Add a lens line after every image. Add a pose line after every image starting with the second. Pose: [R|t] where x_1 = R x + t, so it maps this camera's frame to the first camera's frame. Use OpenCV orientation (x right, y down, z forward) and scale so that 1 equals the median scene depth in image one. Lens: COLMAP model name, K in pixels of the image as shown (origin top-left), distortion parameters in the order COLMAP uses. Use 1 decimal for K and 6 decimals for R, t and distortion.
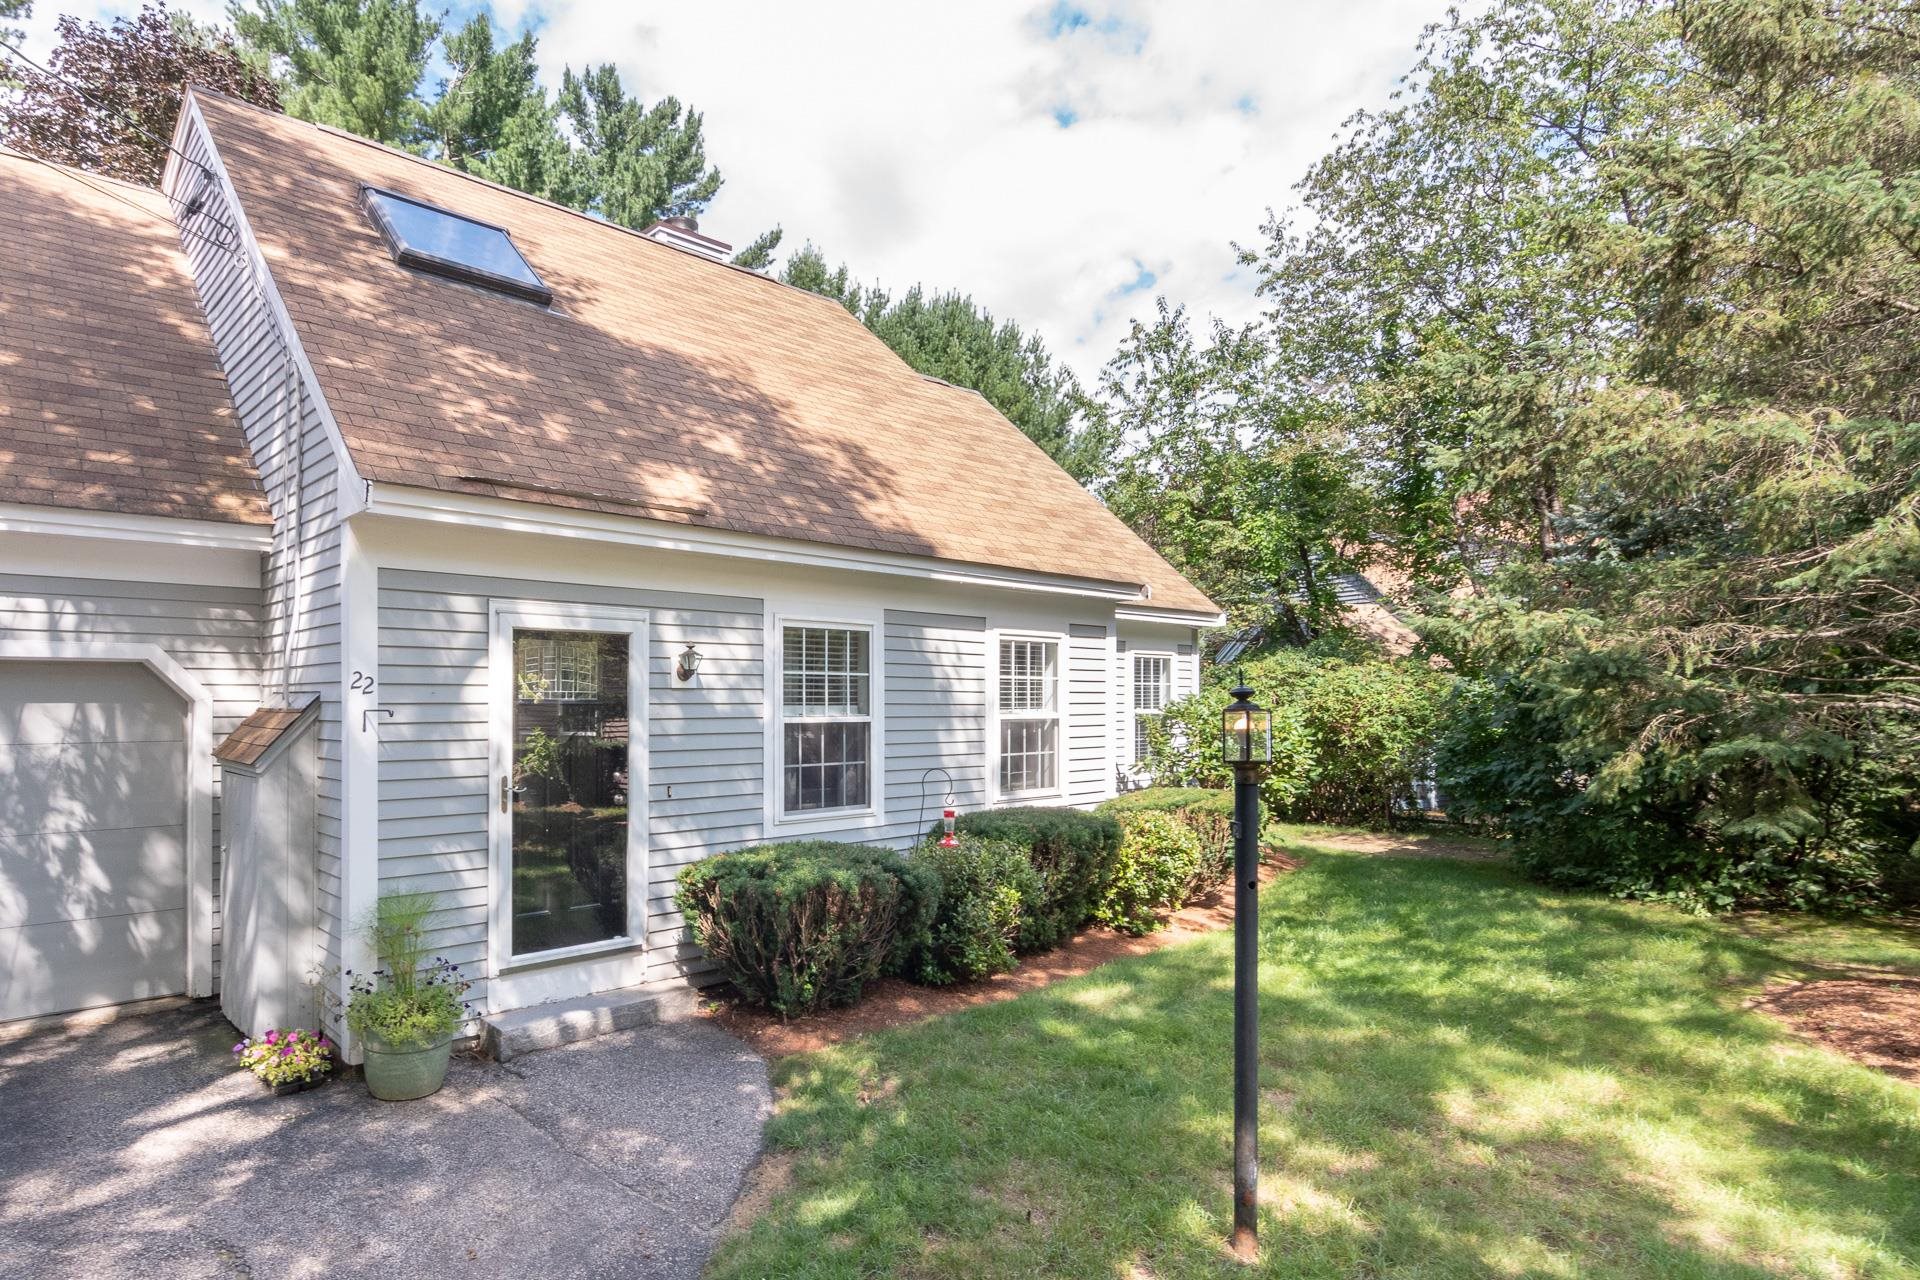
lens RADIAL K [[1051.8, 0, 958.4], [0, 1051.8, 696.2], [0, 0, 1]] dist [-0.001082, -0.001157]
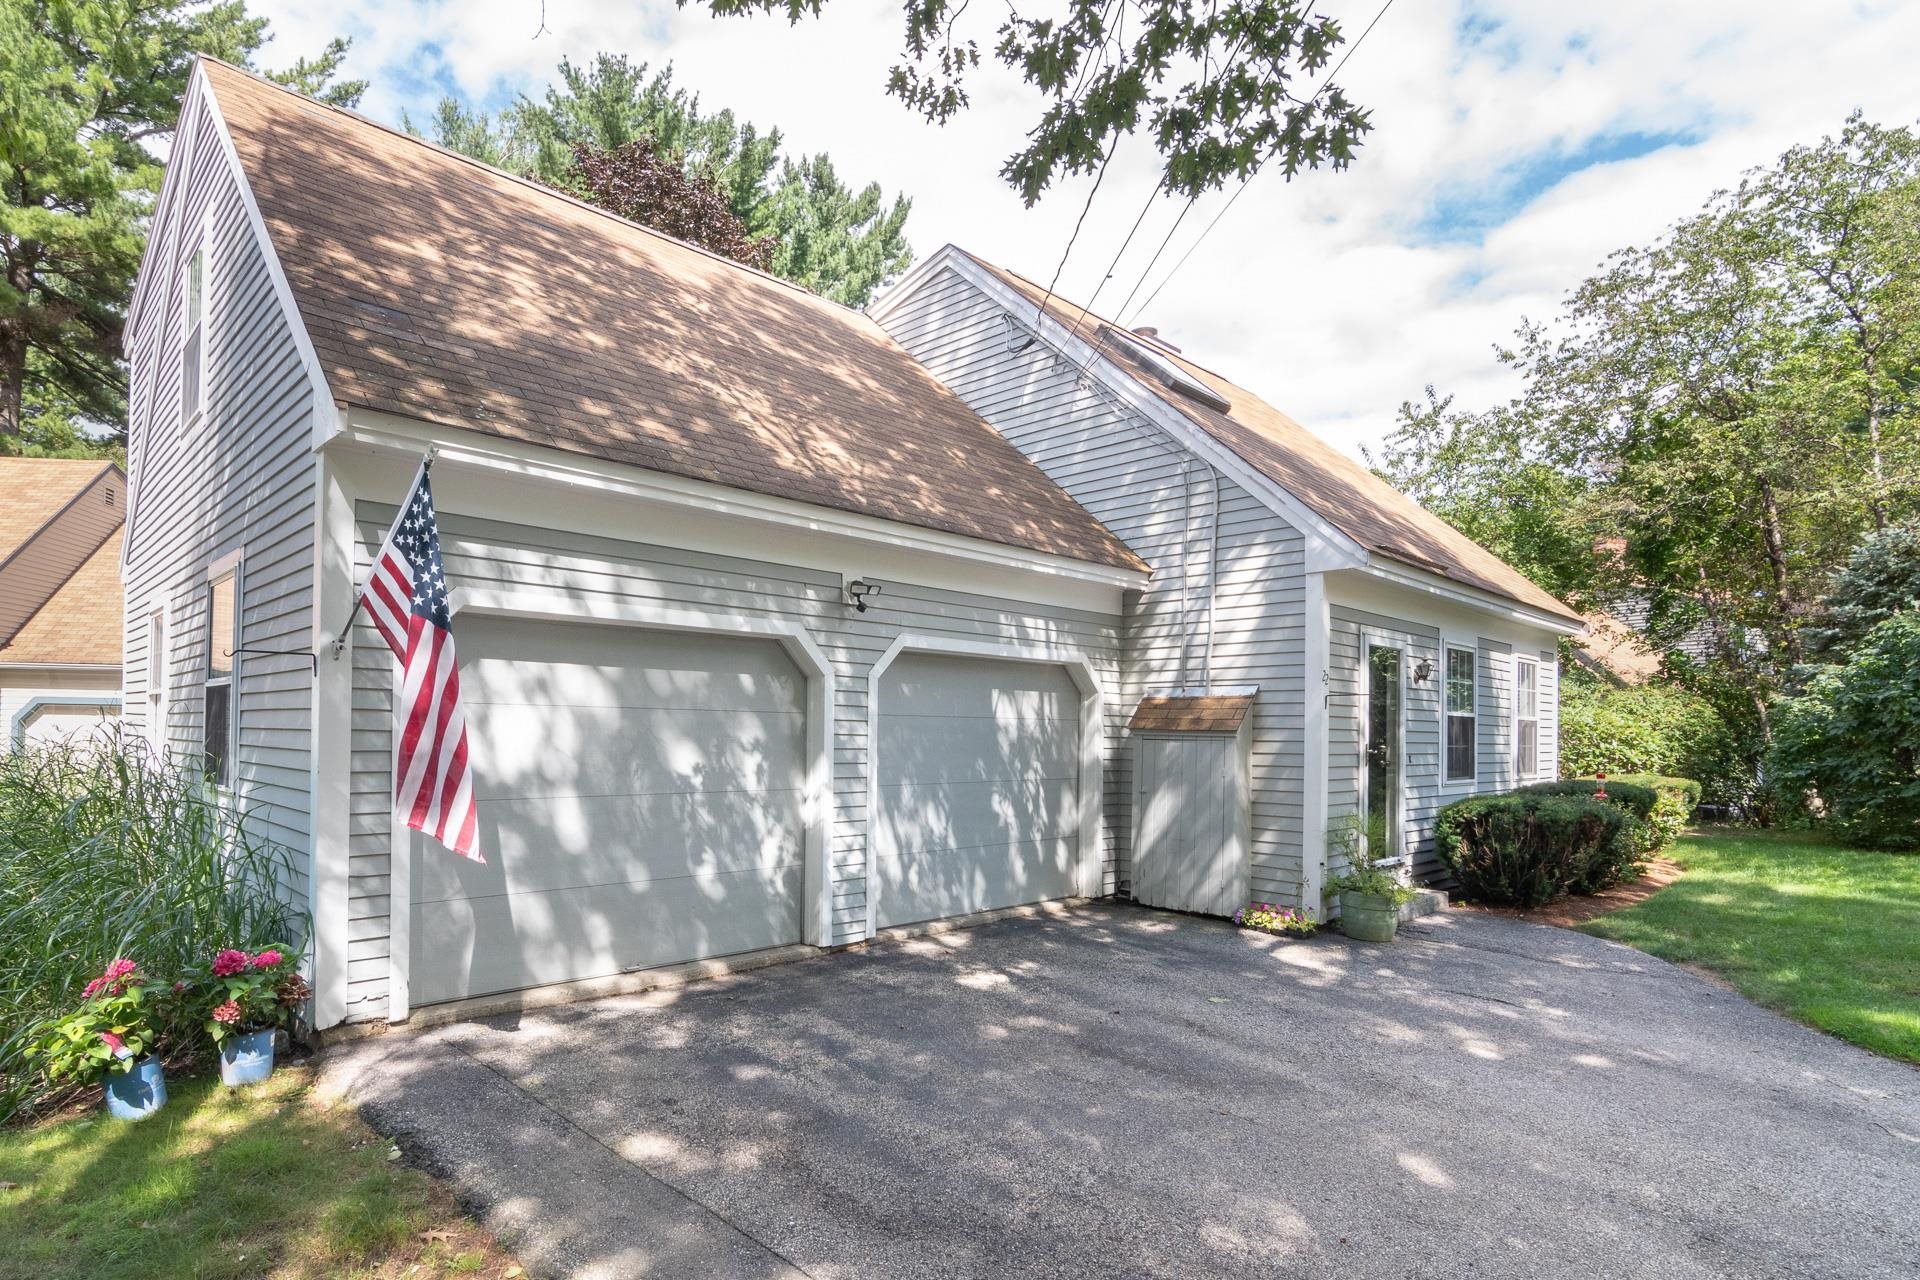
lens RADIAL K [[1023.2, 0, 962.1], [0, 1023.2, 716.2], [0, 0, 1]] dist [-0.002784, -0.001029]
pose [[0.999596, 0.012502, 0.025532, -0.950510], [-0.012168, 0.999839, -0.013172, 0.058212], [-0.025692, 0.012856, 0.999587, -0.405029]]
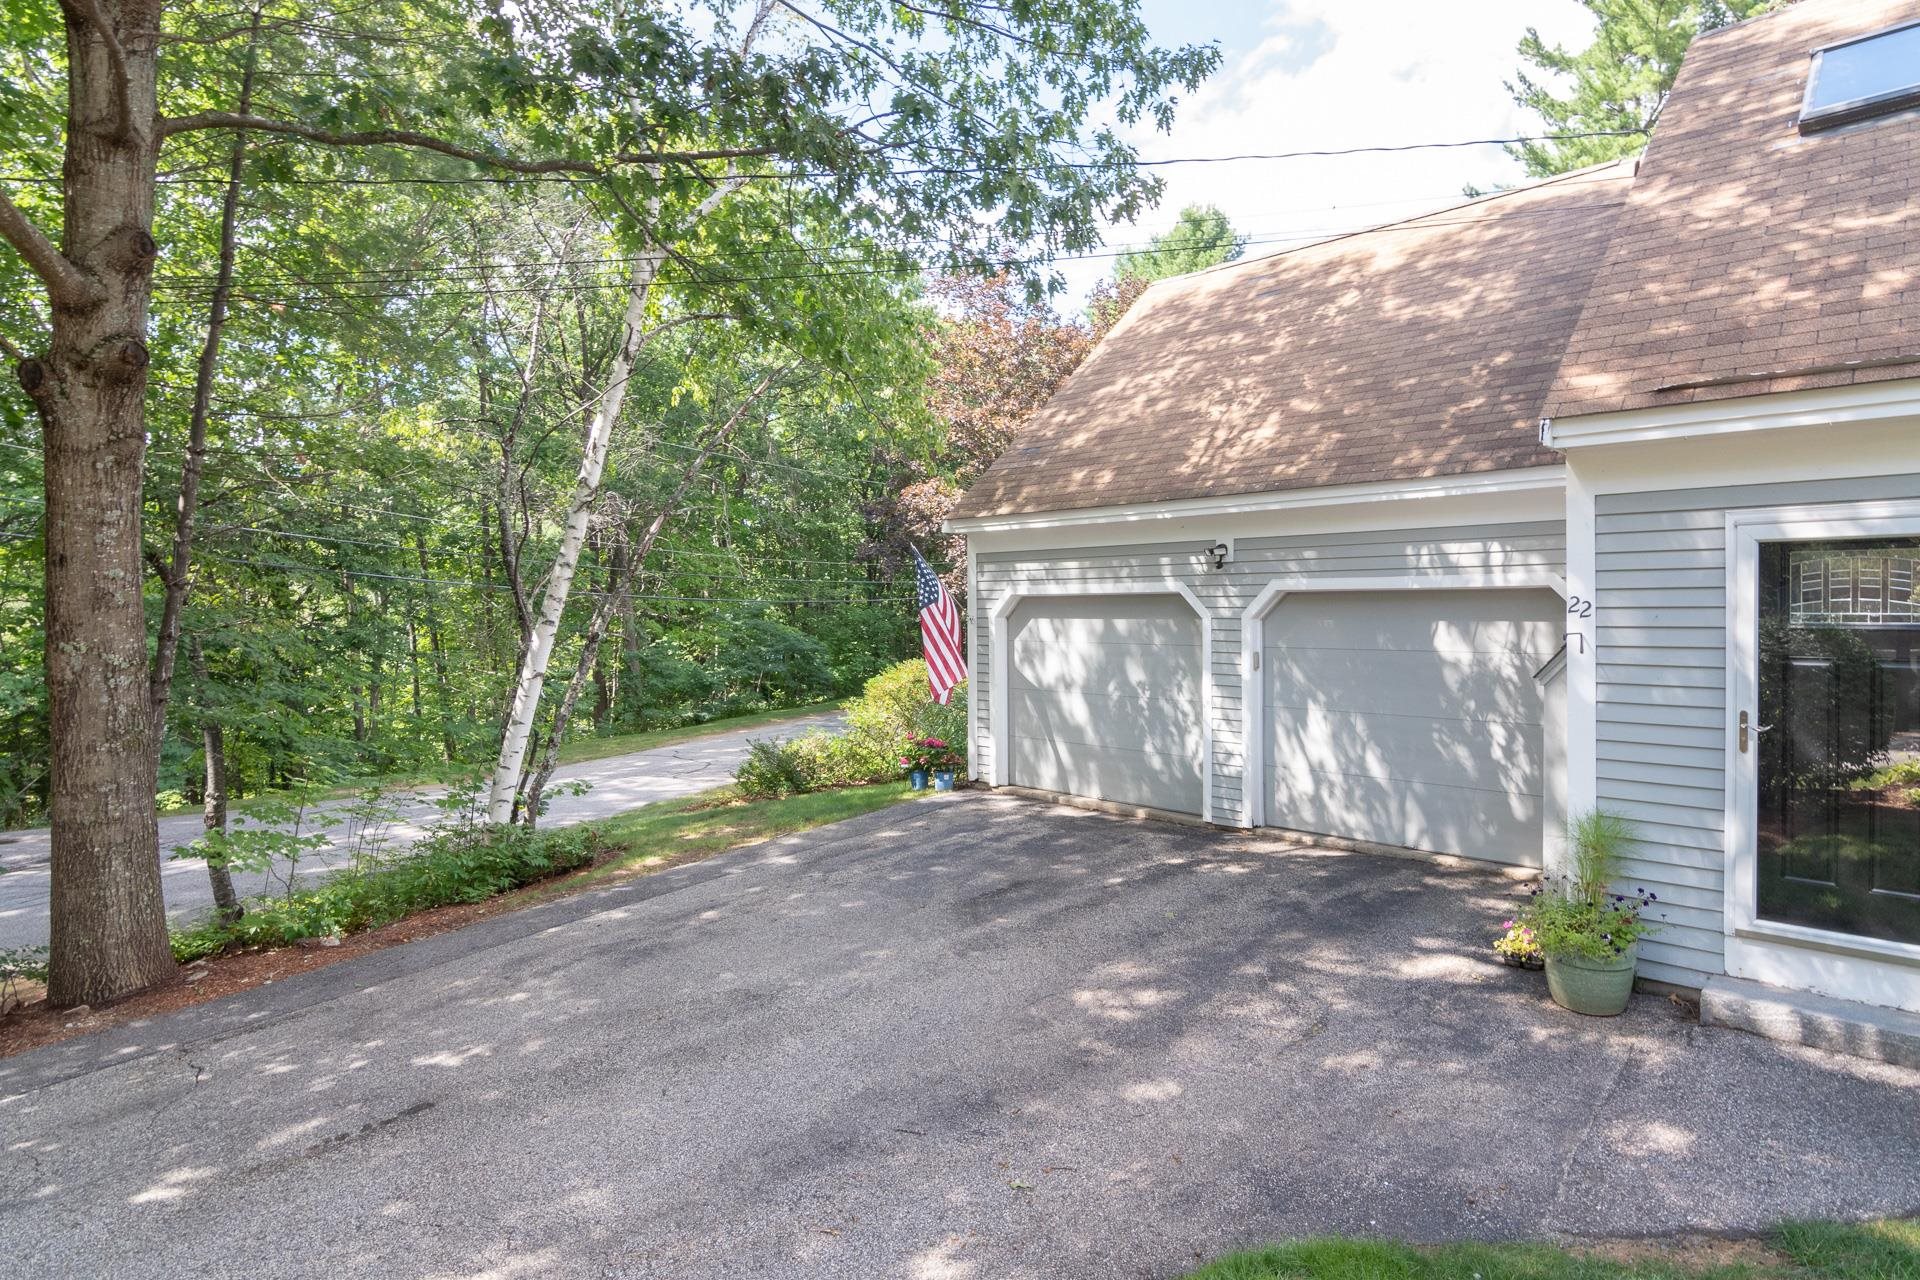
lens RADIAL K [[1039.7, 0, 963.2], [0, 1039.7, 610.0], [0, 0, 1]] dist [-0.000519, -0.000359]
pose [[0.027825, -0.000325, -0.999613, 0.380133], [0.005402, 0.999985, -0.000174, -0.010641], [0.999598, -0.005395, 0.027827, 0.293482]]
